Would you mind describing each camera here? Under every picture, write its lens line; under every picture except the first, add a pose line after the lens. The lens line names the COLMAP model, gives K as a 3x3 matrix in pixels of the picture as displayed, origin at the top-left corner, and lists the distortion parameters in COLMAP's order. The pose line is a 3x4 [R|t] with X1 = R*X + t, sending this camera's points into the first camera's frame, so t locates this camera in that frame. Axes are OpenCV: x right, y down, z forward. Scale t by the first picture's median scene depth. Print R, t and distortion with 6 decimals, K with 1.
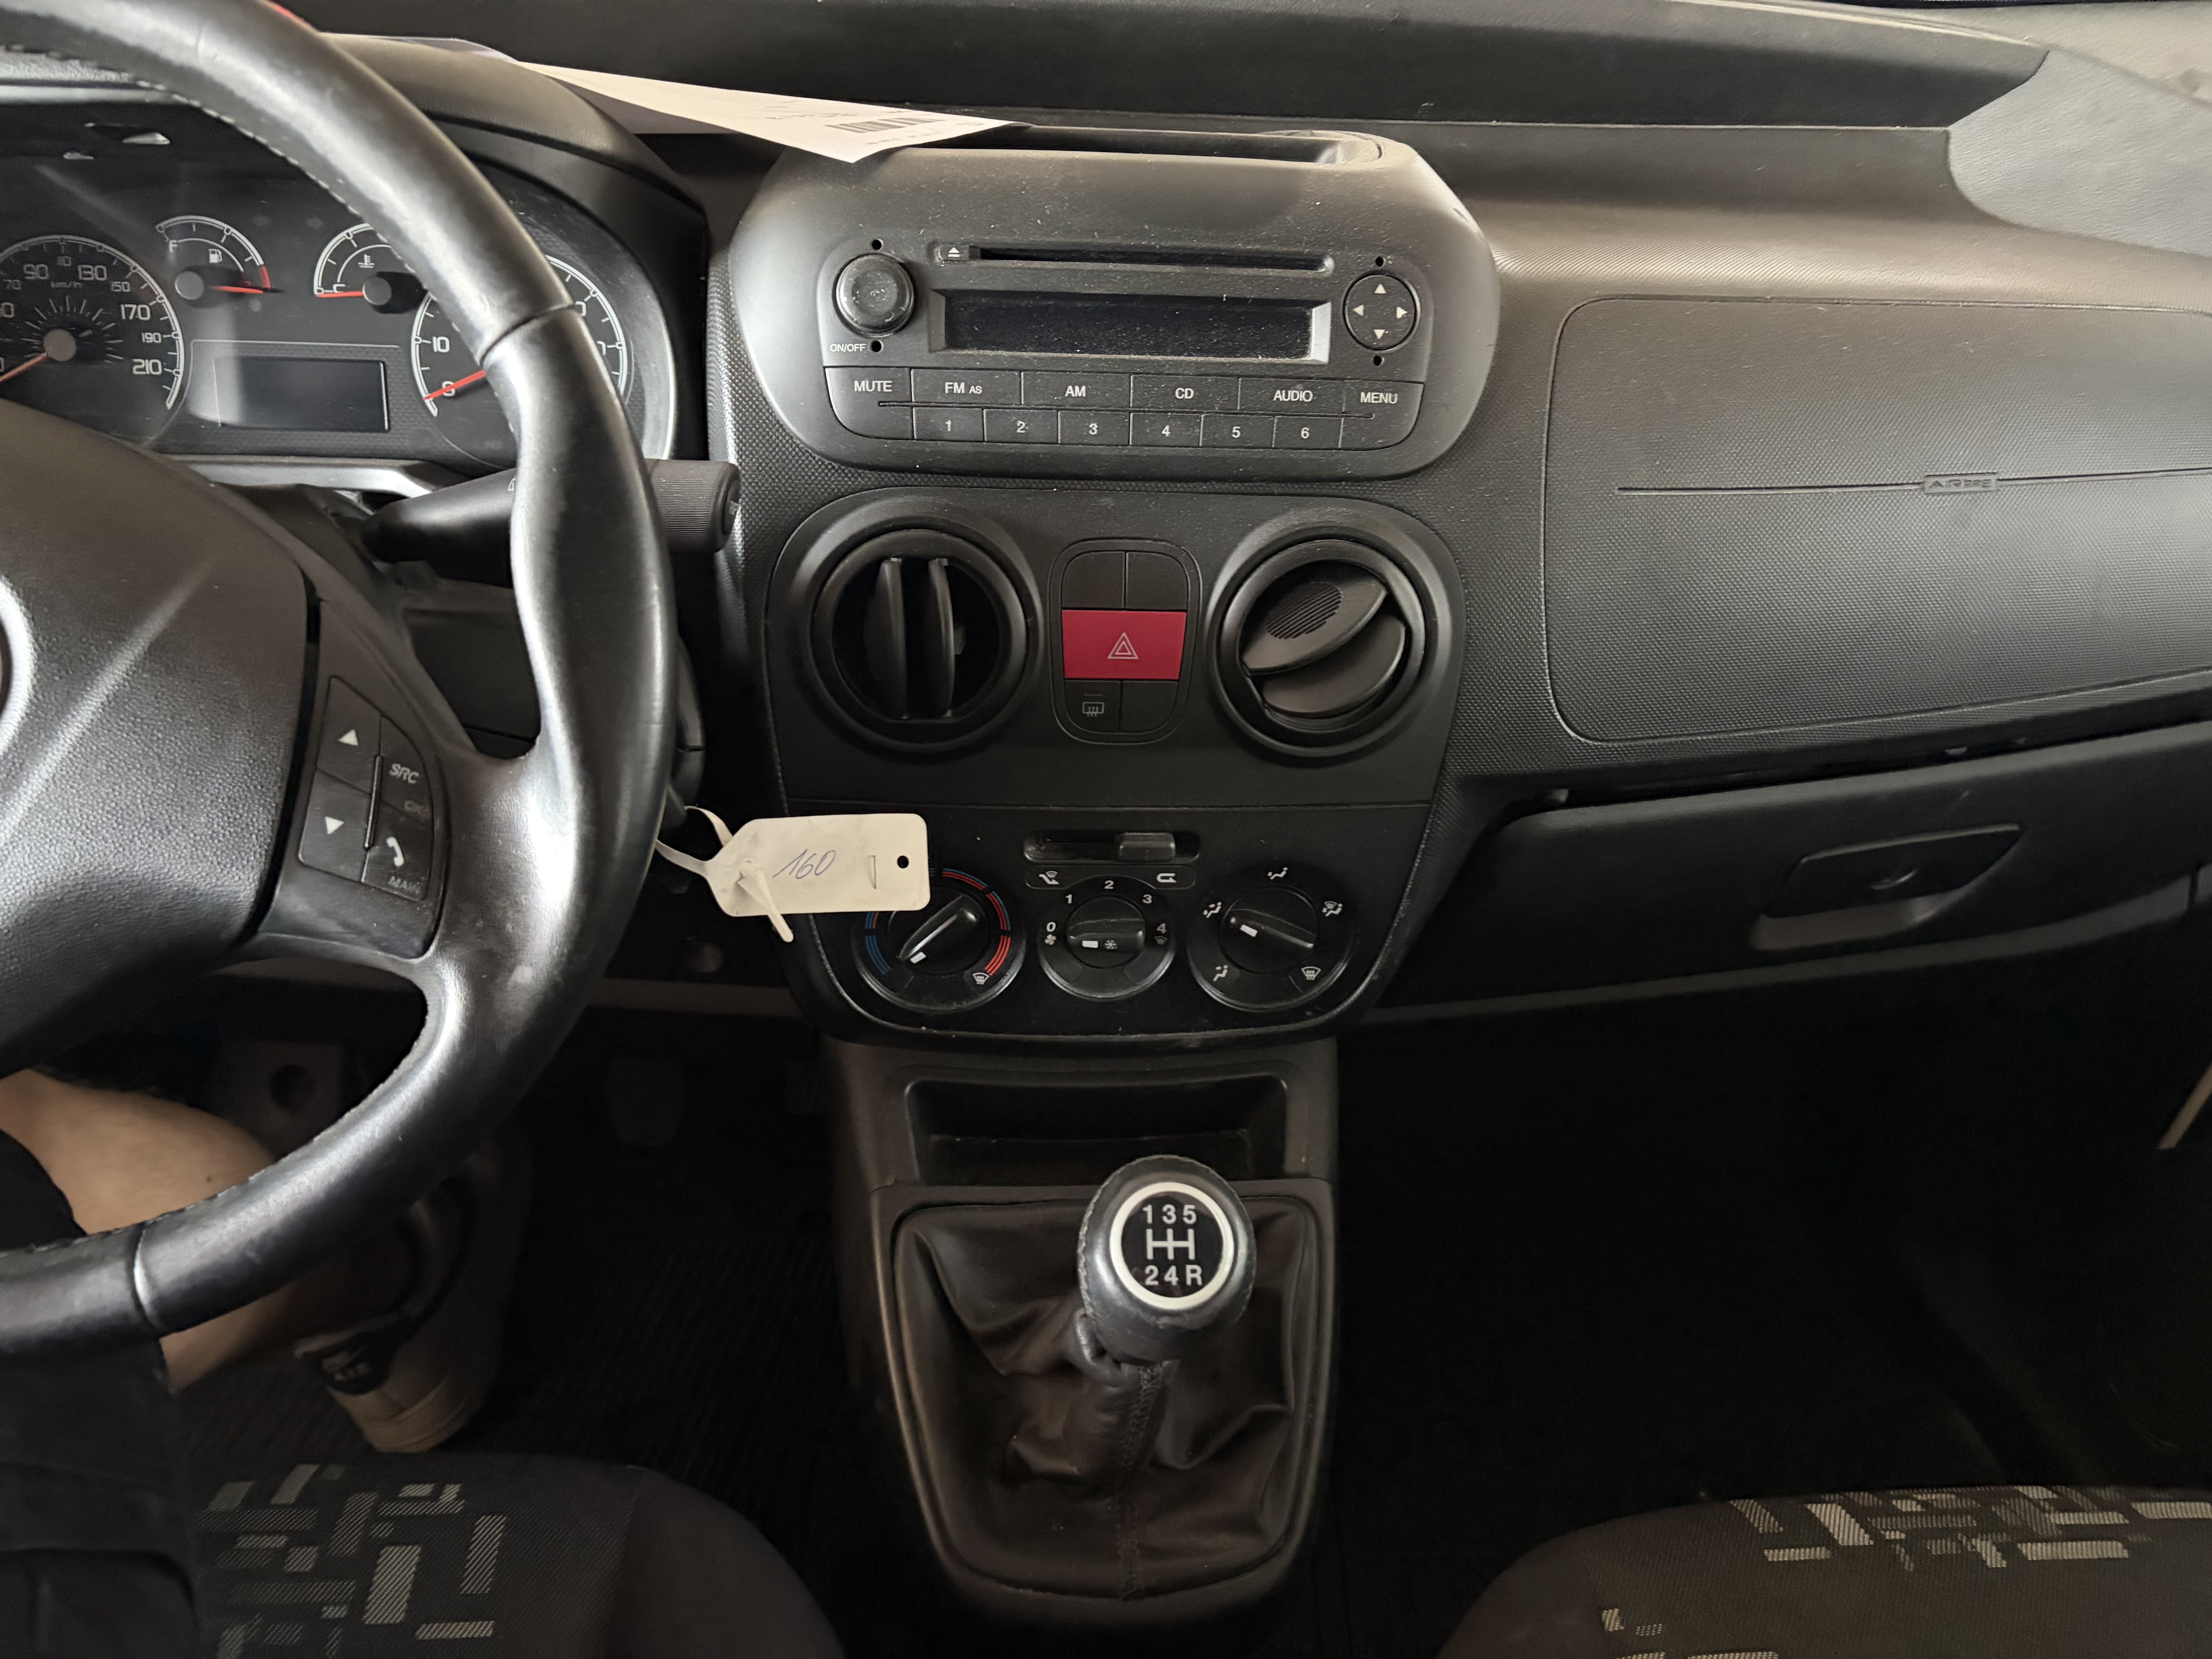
lens RADIAL K [[1749.7, 0, 1264.3], [0, 1749.7, 826.3], [0, 0, 1]] dist [0.106423, -0.080705]
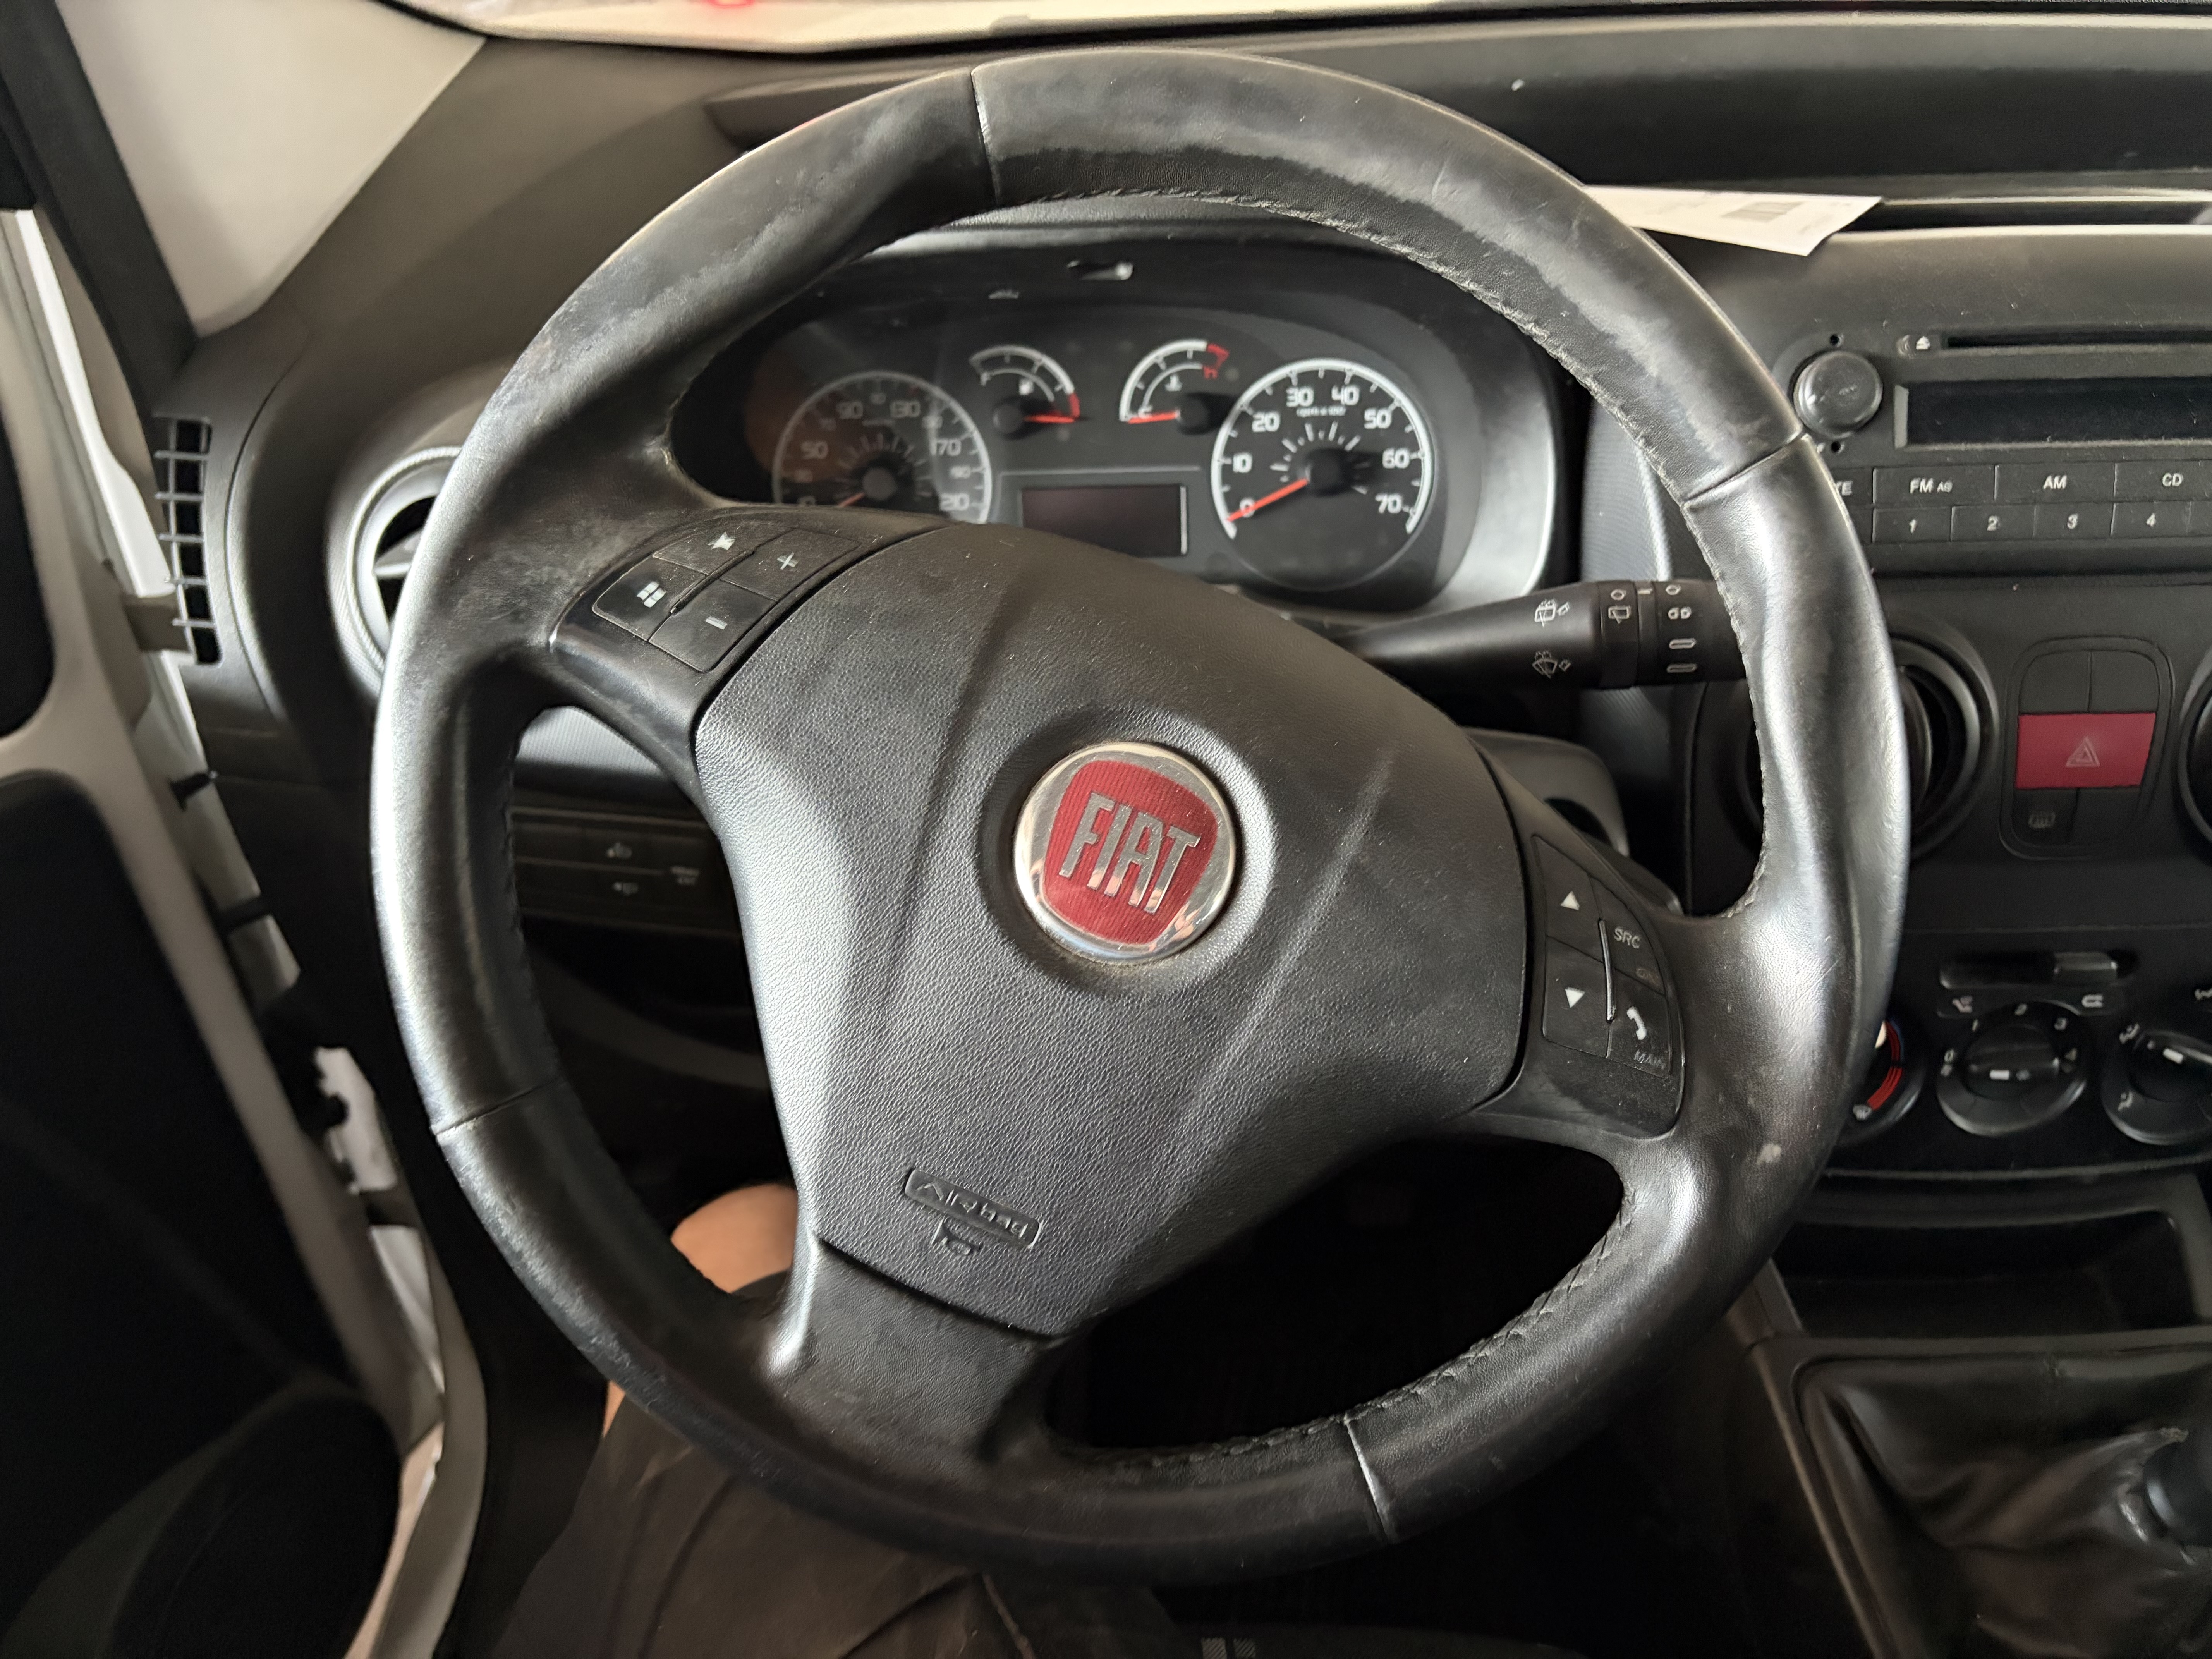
lens RADIAL K [[1755.1, 0, 1106.0], [0, 1755.1, 829.5], [0, 0, 1]] dist [0.049516, -0.051085]
pose [[0.998999, -0.030542, -0.032687, -0.558944], [0.029803, 0.999294, -0.022875, -0.056556], [0.033362, 0.021878, 0.999204, 0.055528]]
